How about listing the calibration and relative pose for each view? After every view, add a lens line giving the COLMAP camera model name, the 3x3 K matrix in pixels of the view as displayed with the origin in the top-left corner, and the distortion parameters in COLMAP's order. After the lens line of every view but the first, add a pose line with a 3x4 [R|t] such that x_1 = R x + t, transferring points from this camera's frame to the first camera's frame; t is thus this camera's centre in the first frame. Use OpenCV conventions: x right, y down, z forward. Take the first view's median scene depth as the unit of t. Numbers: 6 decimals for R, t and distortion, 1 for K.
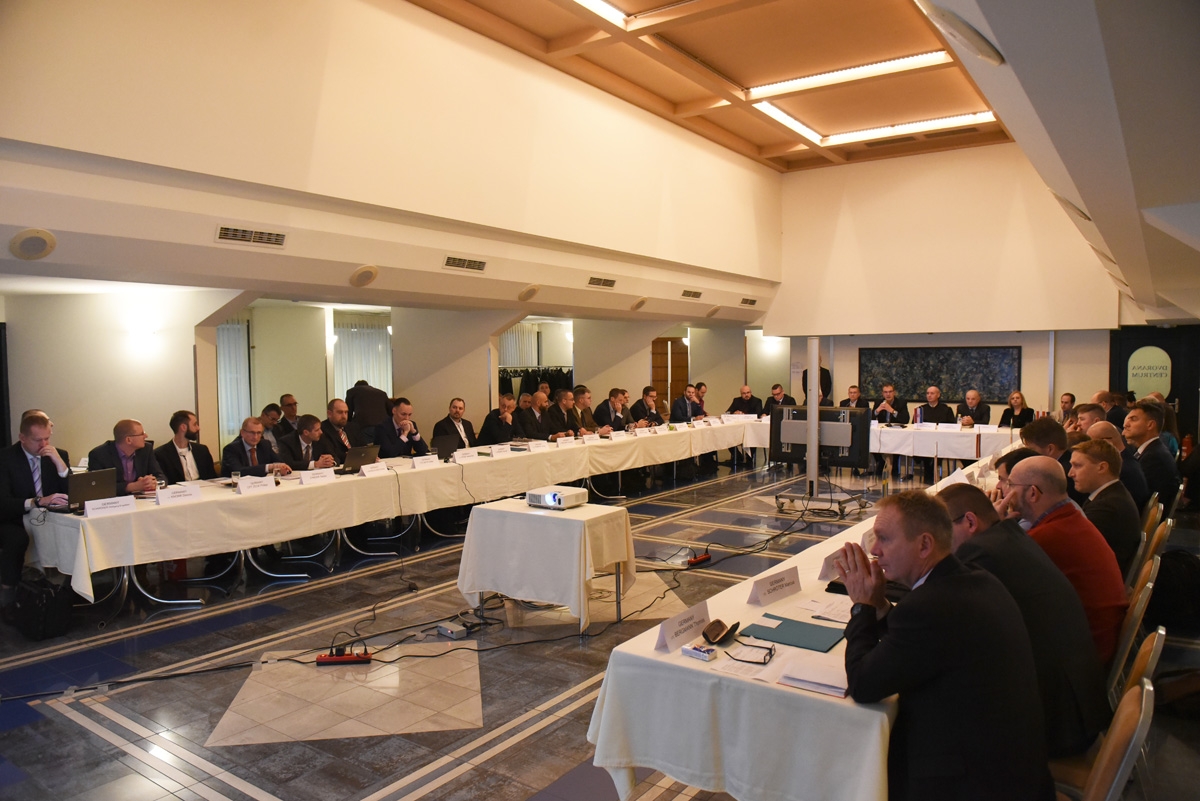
lens RADIAL K [[814.7, 0, 598.0], [0, 814.7, 401.1], [0, 0, 1]] dist [0.003127, -0.000018]
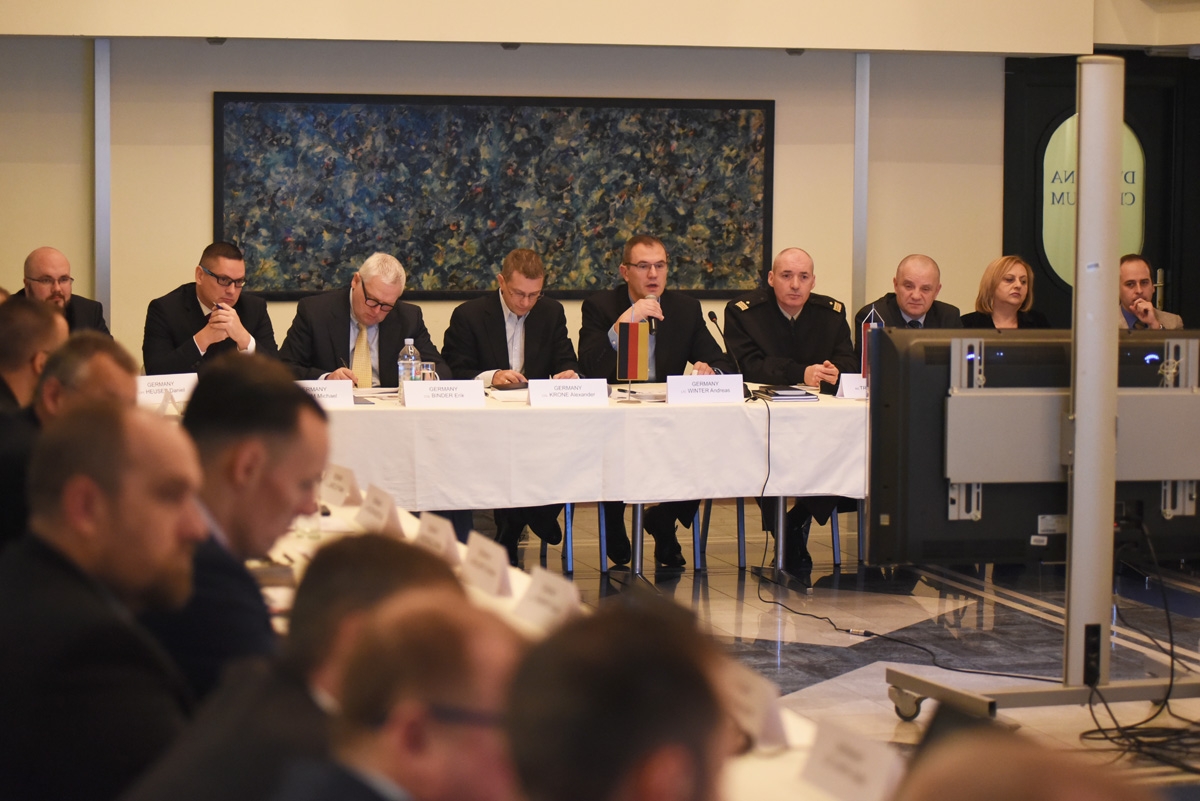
lens RADIAL K [[3051.3, 0, 596.9], [0, 3051.3, 400.5], [0, 0, 1]] dist [-0.236504, 0.000000]
pose [[0.673643, -0.049990, 0.737365, -0.332575], [0.023062, 0.998646, 0.046635, -0.011920], [-0.738697, -0.014410, 0.673883, 0.302931]]
